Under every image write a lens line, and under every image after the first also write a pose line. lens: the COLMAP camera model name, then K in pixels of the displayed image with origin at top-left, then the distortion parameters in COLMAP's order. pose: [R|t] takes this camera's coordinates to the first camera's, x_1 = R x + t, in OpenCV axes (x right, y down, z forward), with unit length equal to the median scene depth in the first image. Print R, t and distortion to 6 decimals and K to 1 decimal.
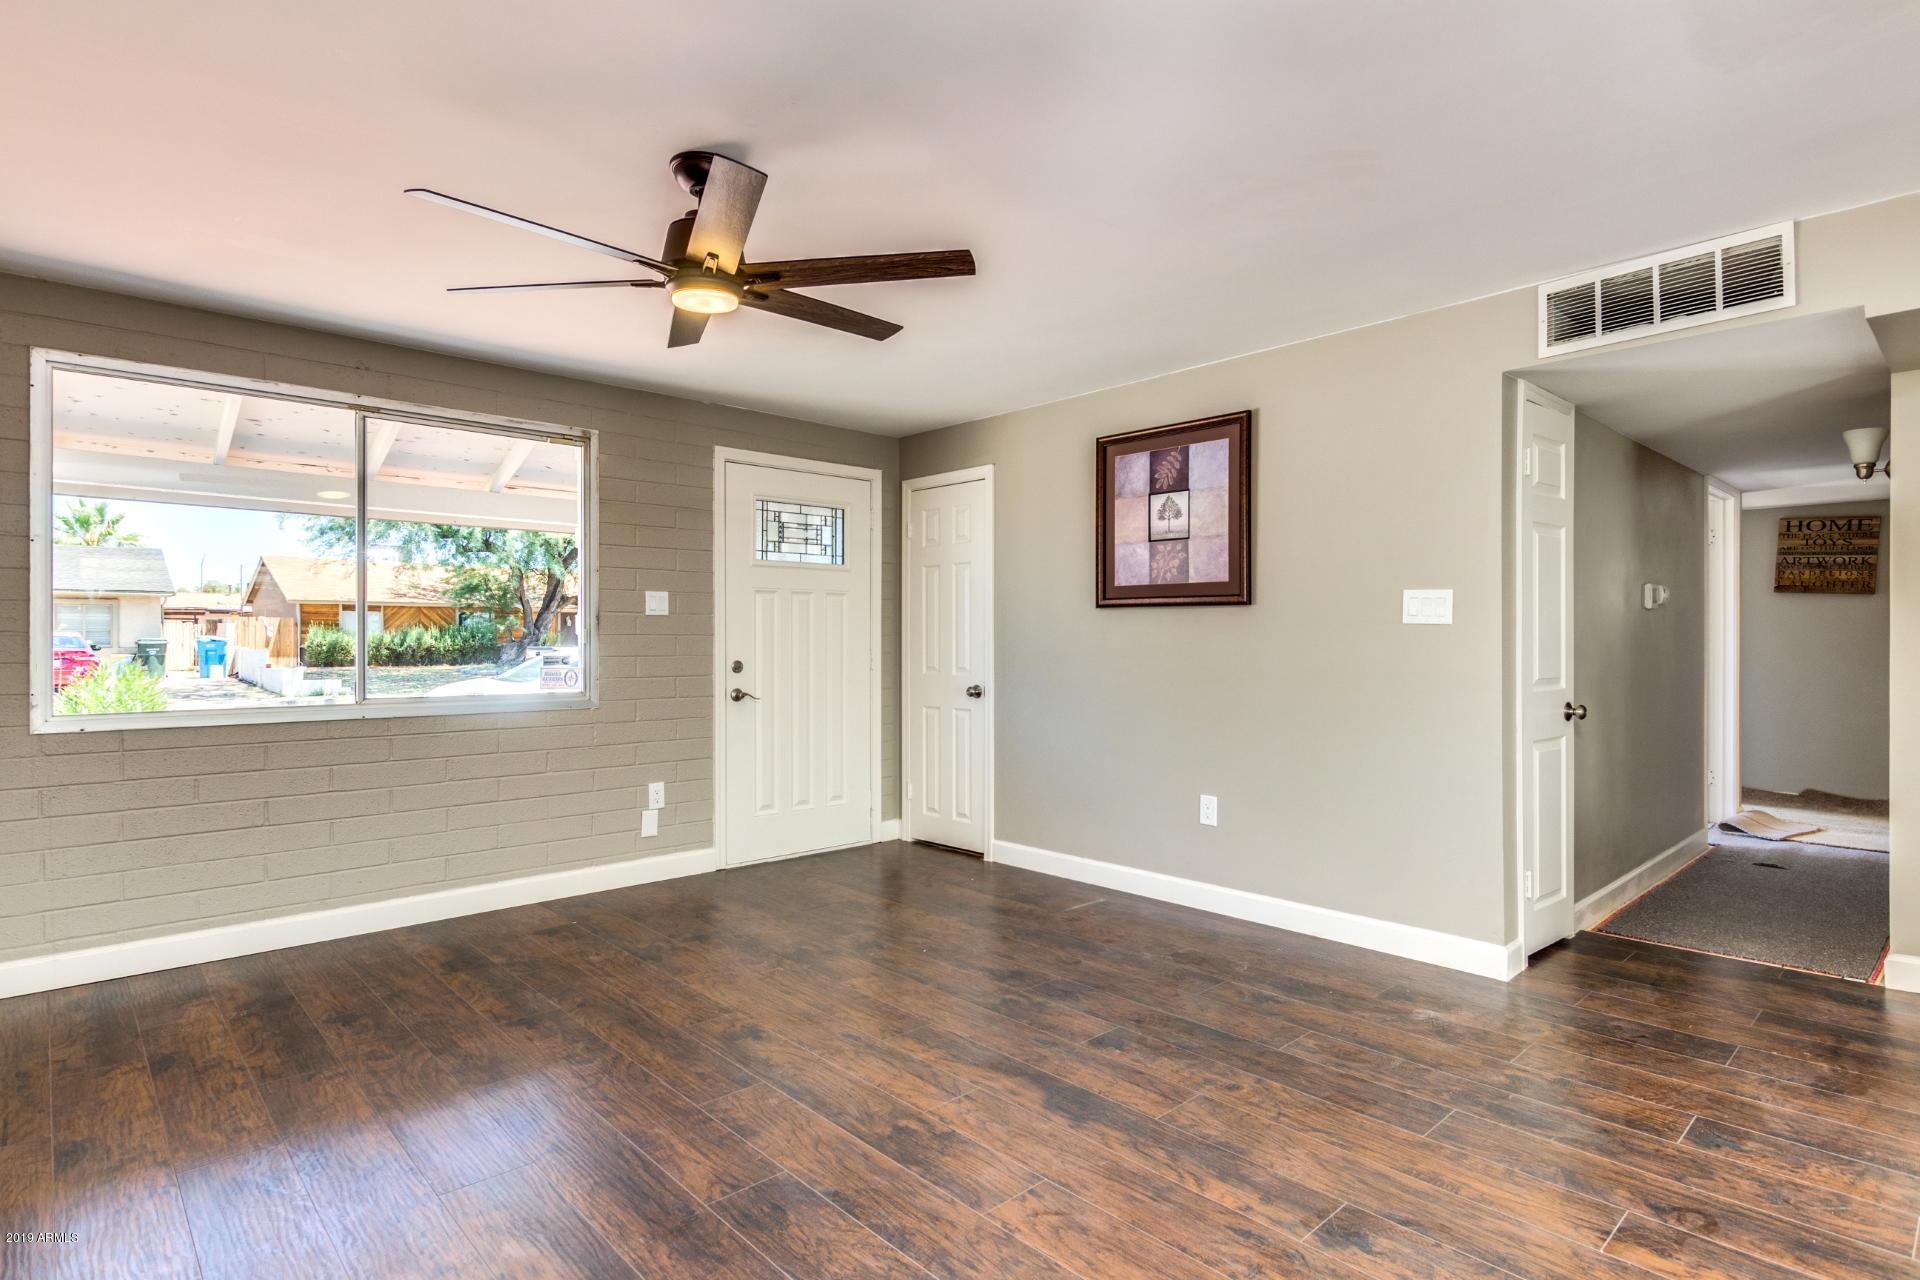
lens RADIAL K [[988.5, 0, 990.0], [0, 988.5, 640.6], [0, 0, 1]] dist [-0.001401, -0.000436]
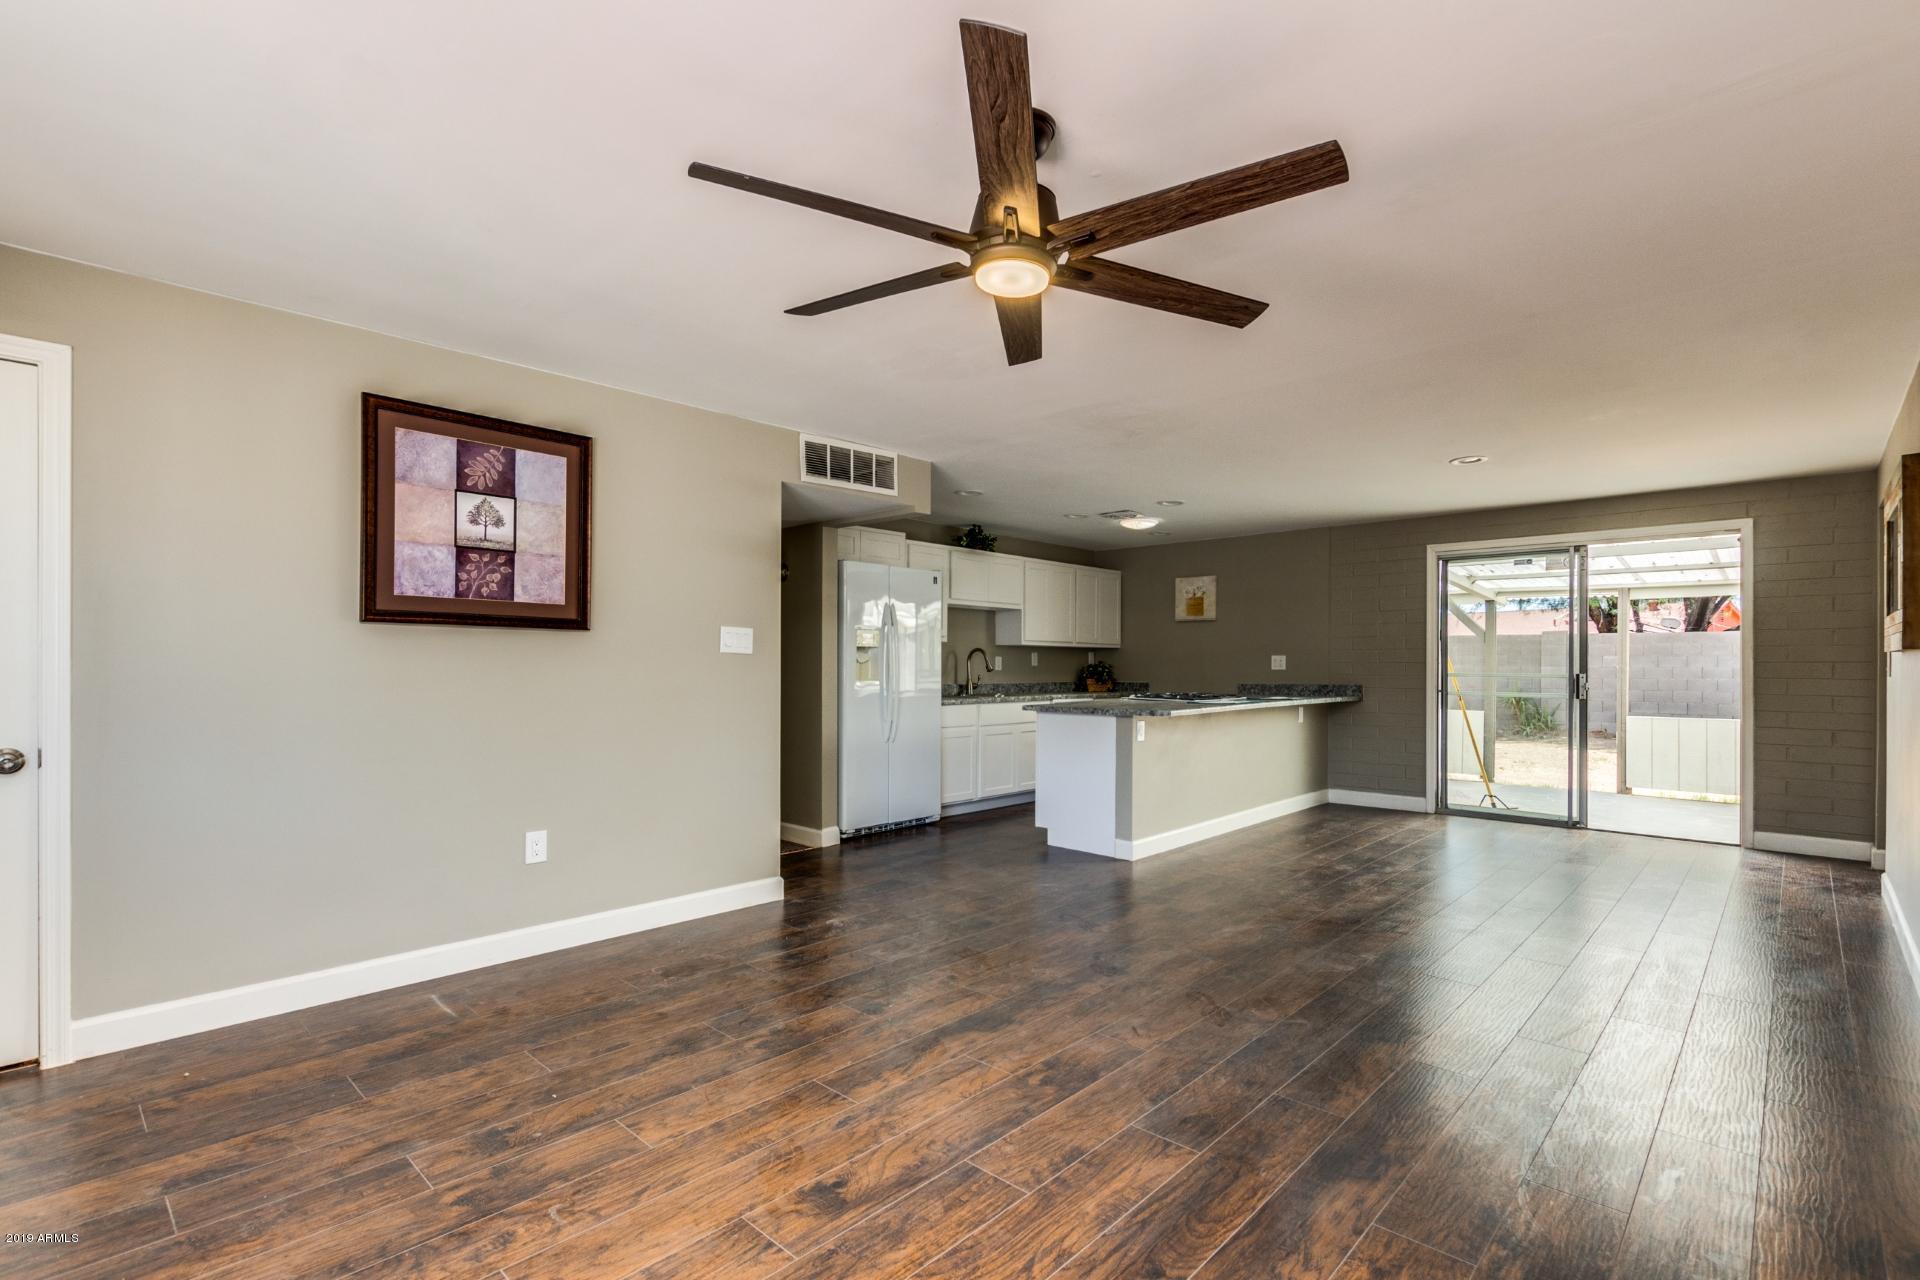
lens RADIAL K [[883.6, 0, 954.4], [0, 883.6, 666.0], [0, 0, 1]] dist [0.020910, -0.003765]
pose [[-0.048272, -0.002625, 0.998831, -0.653050], [-0.005087, 0.999984, 0.002382, -0.003721], [-0.998821, -0.004966, -0.048285, 0.662115]]
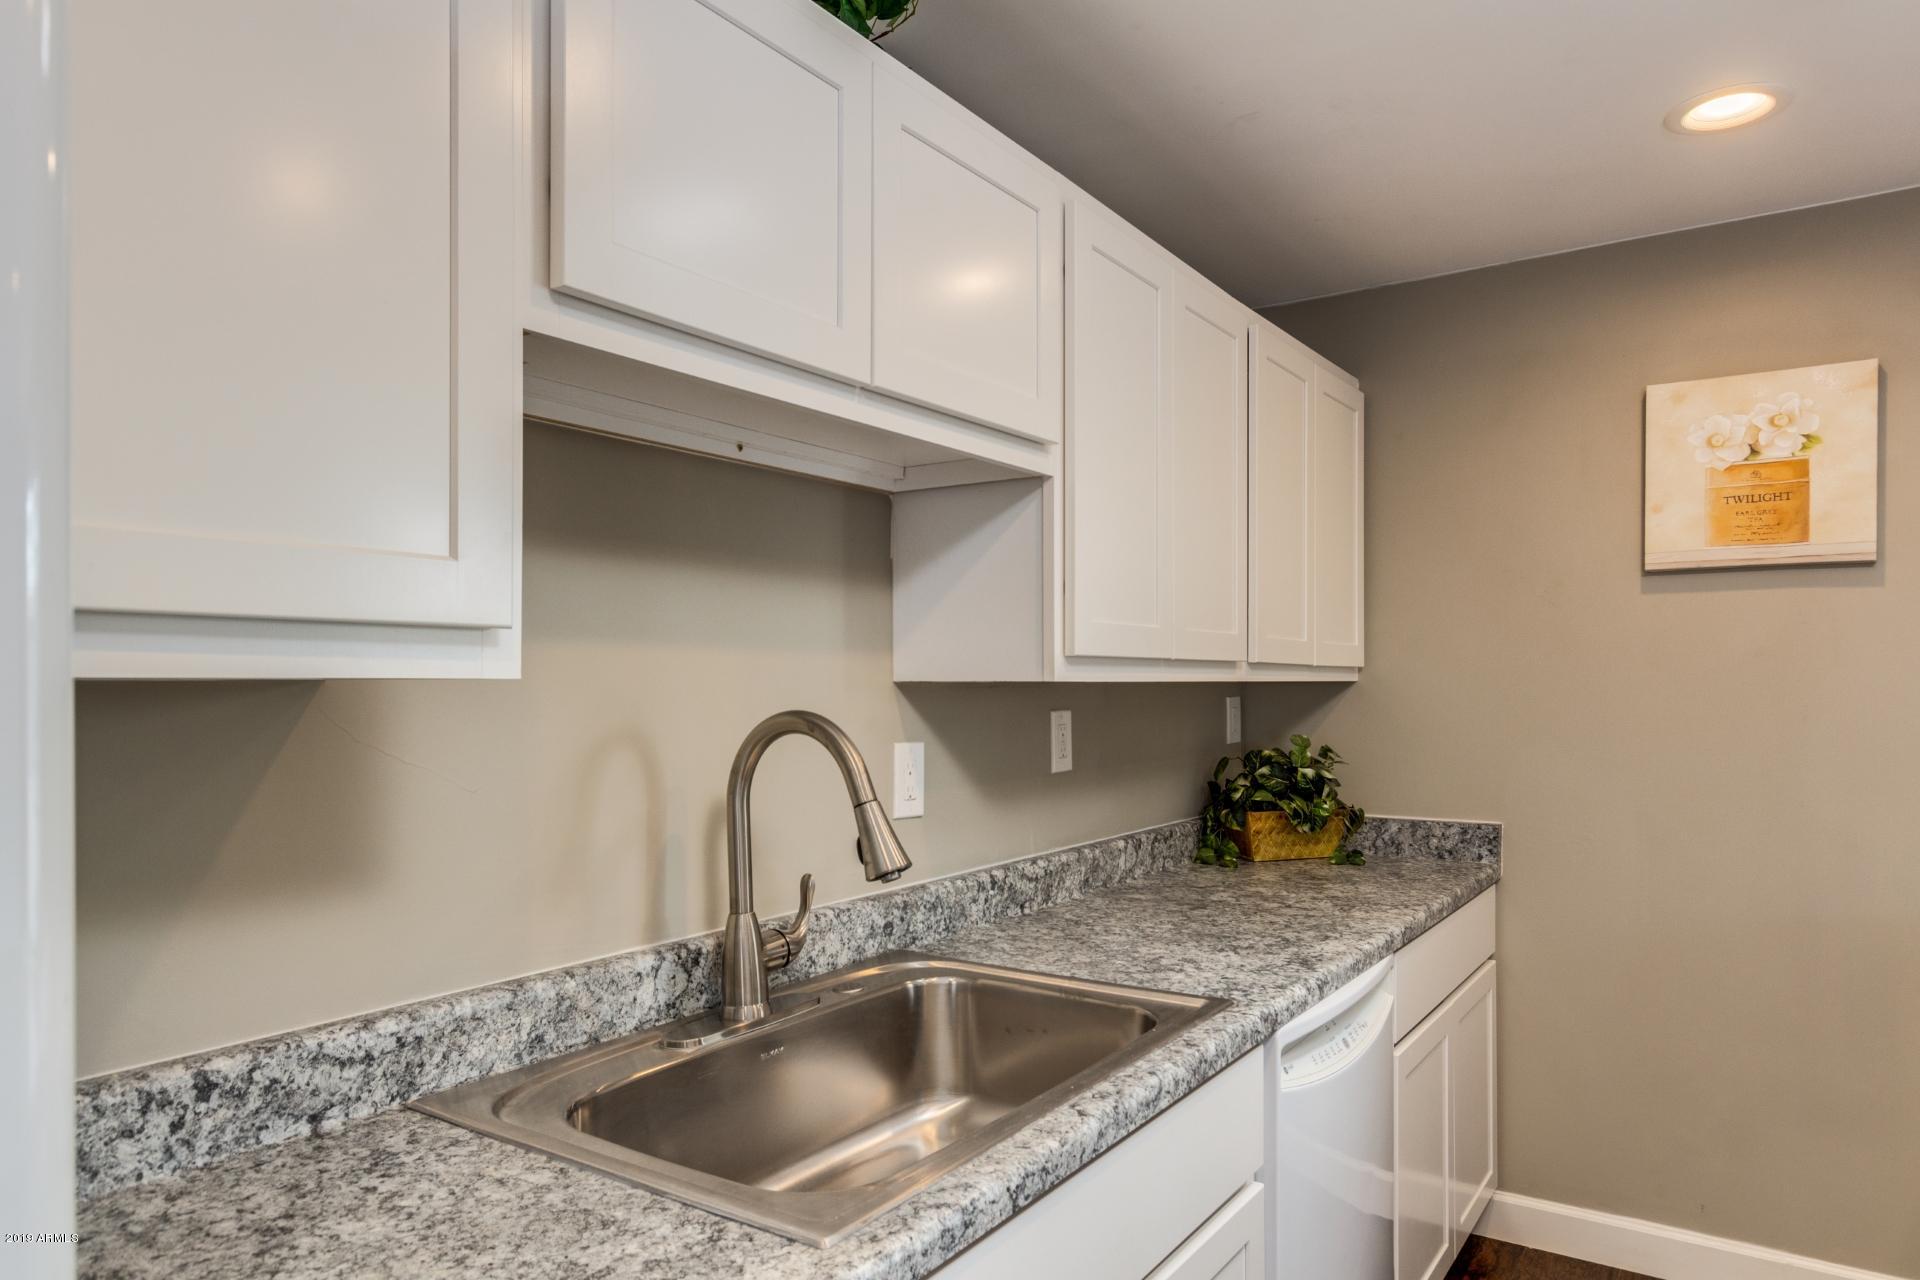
lens RADIAL K [[1199.9, 0, 932.5], [0, 1199.9, 692.4], [0, 0, 1]] dist [0.006330, 0.001532]
pose [[-0.192653, -0.006198, 0.981247, 0.800852], [0.001624, 0.999977, 0.006635, -0.043992], [-0.981266, 0.002872, -0.192638, 0.555897]]
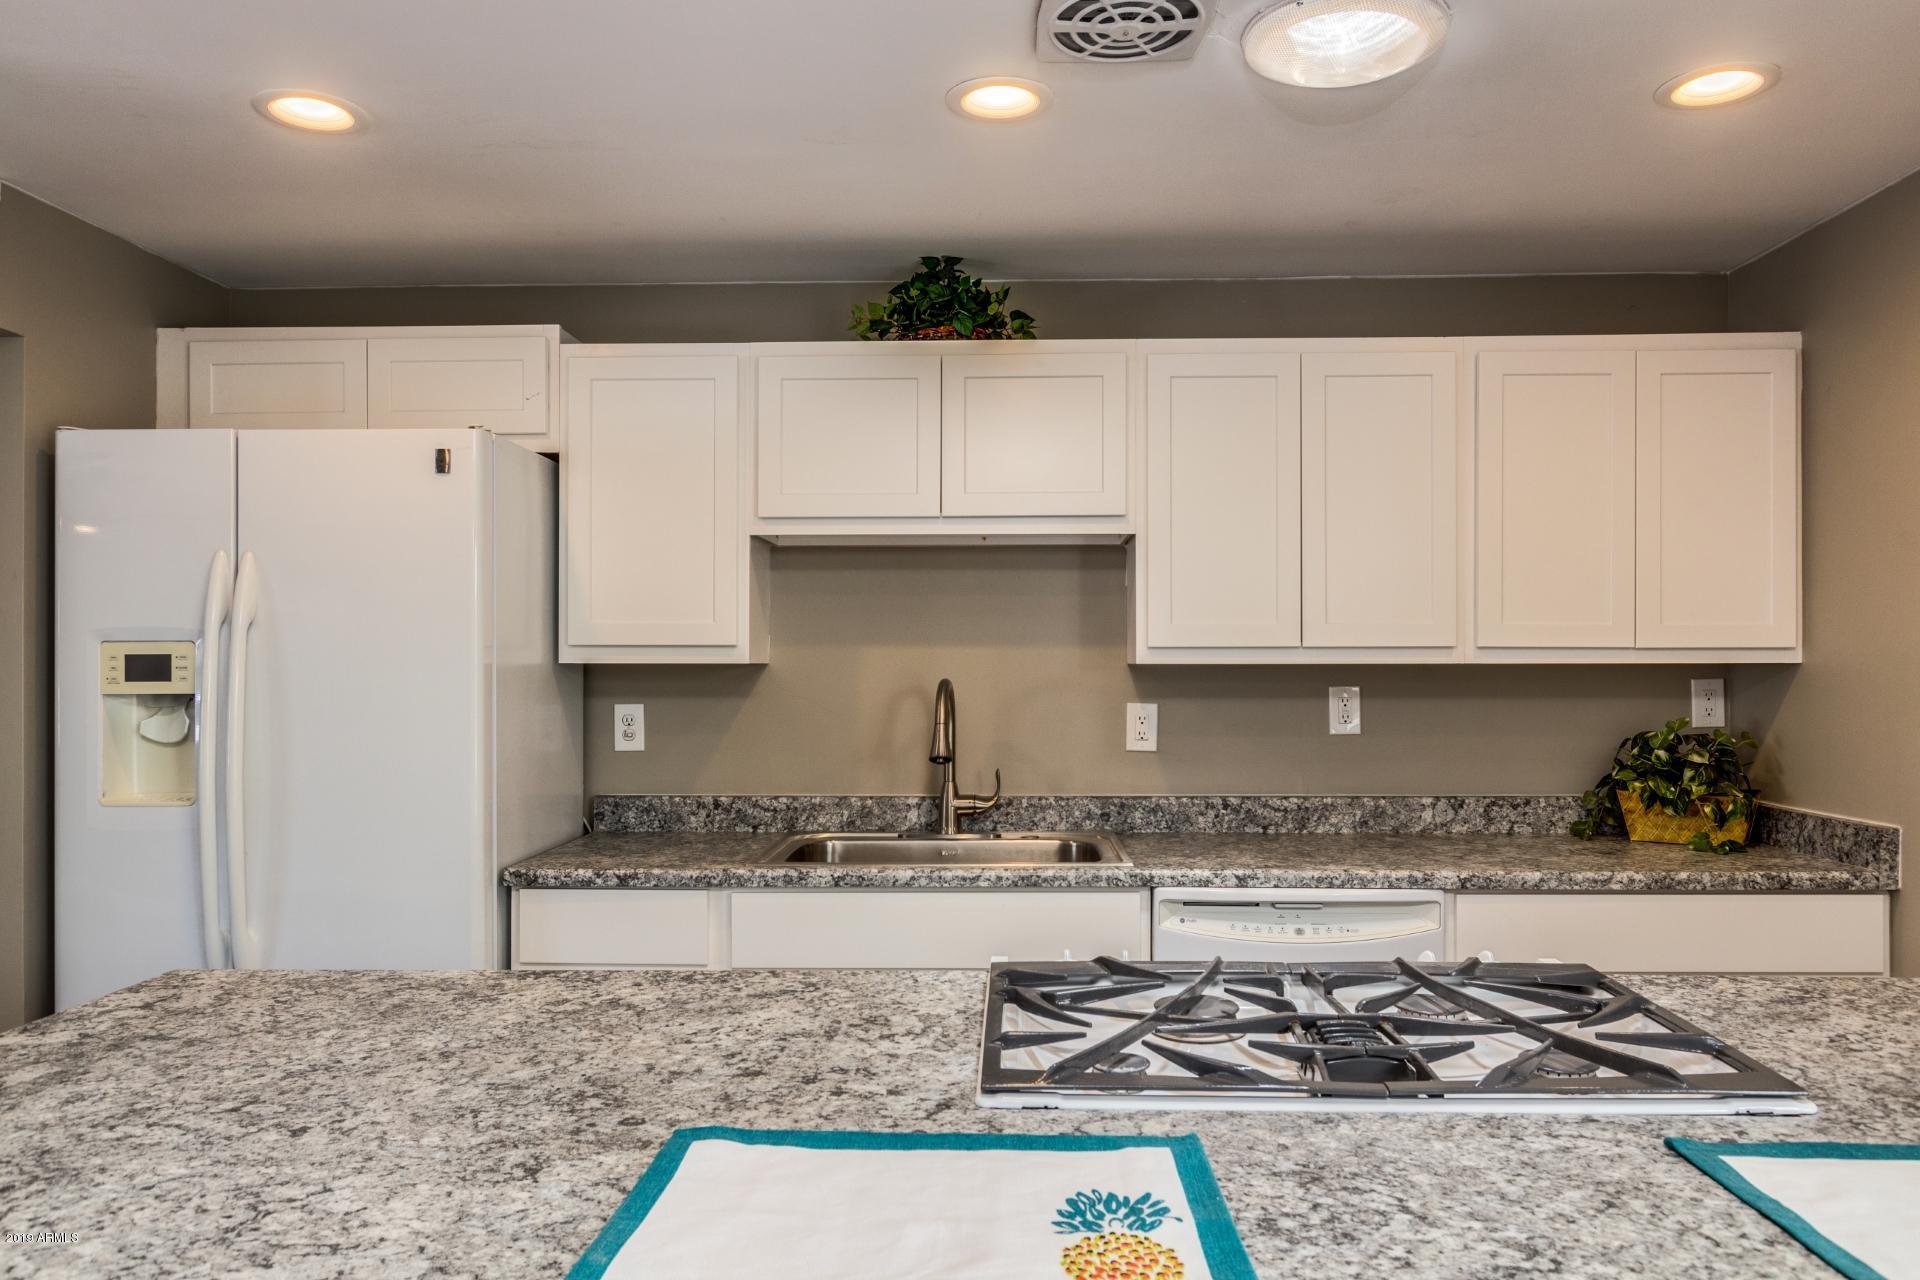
lens RADIAL K [[1308.1, 0, 988.2], [0, 1308.1, 708.9], [0, 0, 1]] dist [0.005823, 0.008257]
pose [[0.716587, -0.025654, 0.697026, 0.633286], [0.001905, 0.999392, 0.034825, -0.046398], [-0.697495, -0.023627, 0.716200, -0.054868]]
